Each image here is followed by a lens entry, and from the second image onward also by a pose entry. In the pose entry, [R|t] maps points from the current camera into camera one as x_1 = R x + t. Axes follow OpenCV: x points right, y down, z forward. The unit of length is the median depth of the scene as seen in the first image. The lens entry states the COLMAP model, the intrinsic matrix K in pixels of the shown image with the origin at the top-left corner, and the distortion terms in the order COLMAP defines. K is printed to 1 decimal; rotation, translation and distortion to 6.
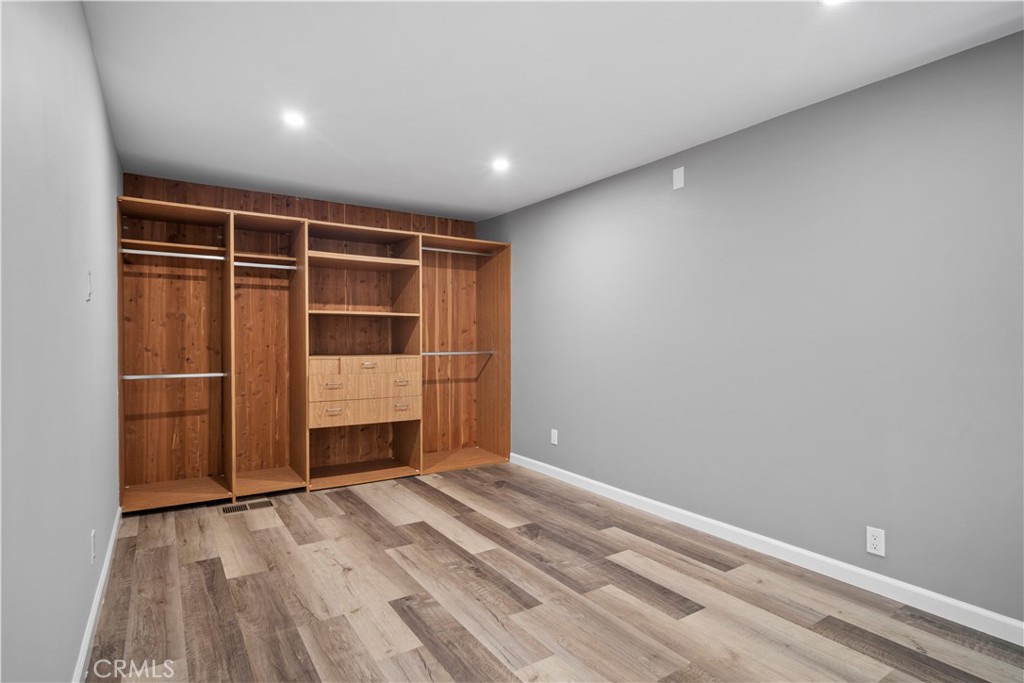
lens RADIAL K [[527.8, 0, 510.6], [0, 527.8, 336.9], [0, 0, 1]] dist [-0.002327, -0.000072]
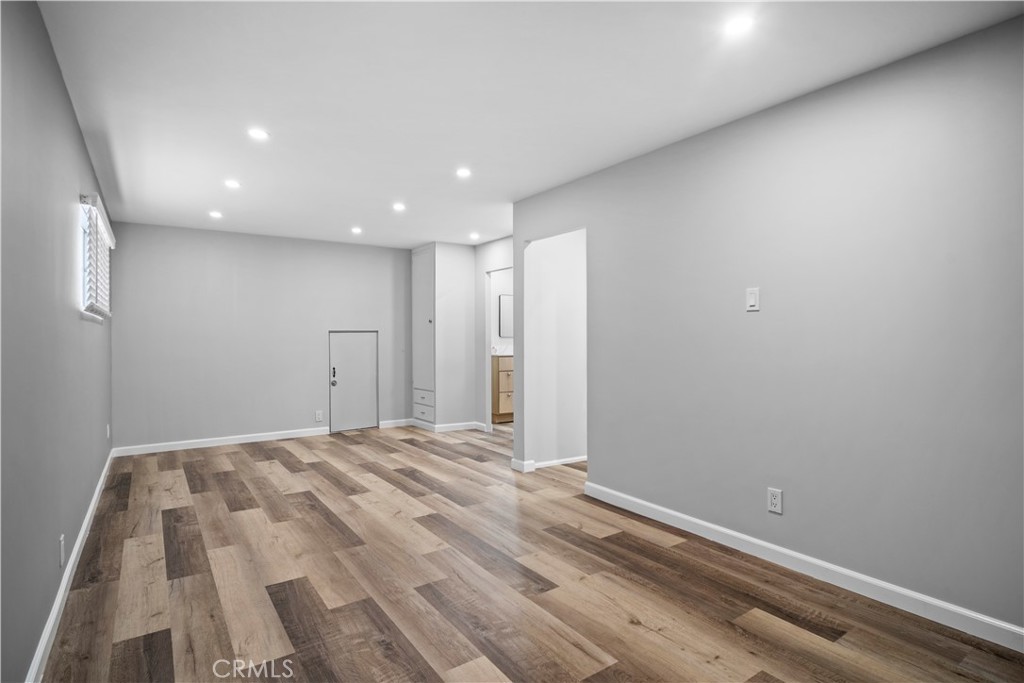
lens RADIAL K [[537.0, 0, 523.5], [0, 537.0, 340.4], [0, 0, 1]] dist [-0.003684, -0.000757]
pose [[-0.999315, 0.001671, -0.036973, -0.097488], [0.001336, 0.999958, 0.009088, -0.003671], [0.036987, 0.009032, -0.999275, 1.676208]]
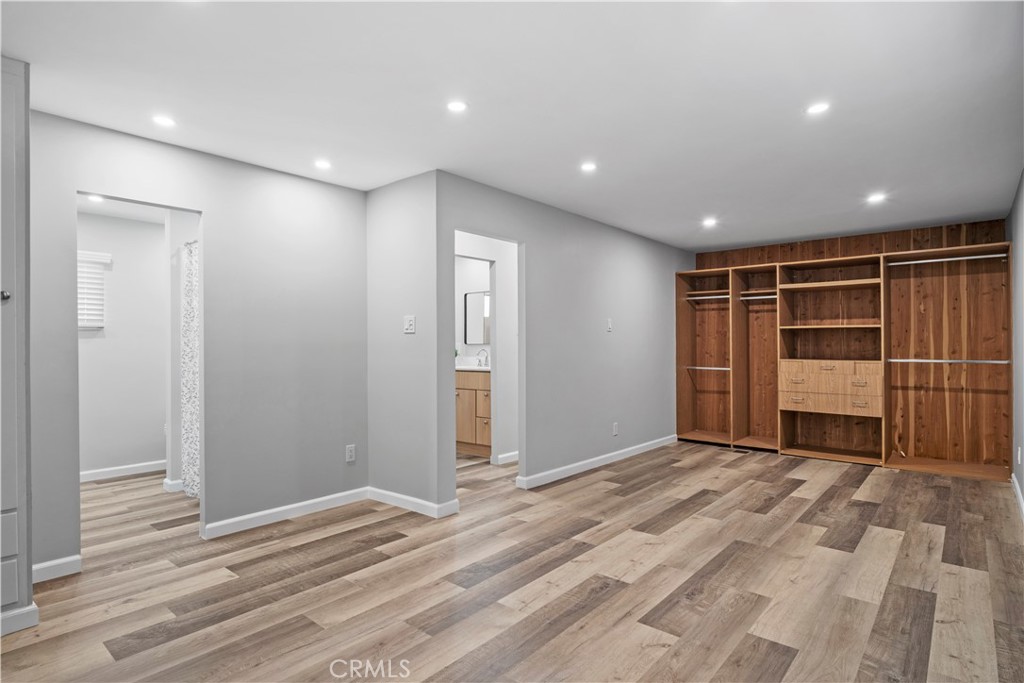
lens RADIAL K [[527.8, 0, 510.6], [0, 527.8, 336.9], [0, 0, 1]] dist [-0.002327, -0.000072]
pose [[0.277877, -0.018957, -0.960430, 1.095620], [0.000472, 0.999808, -0.019597, 0.006923], [0.960617, 0.004993, 0.277832, -0.131965]]
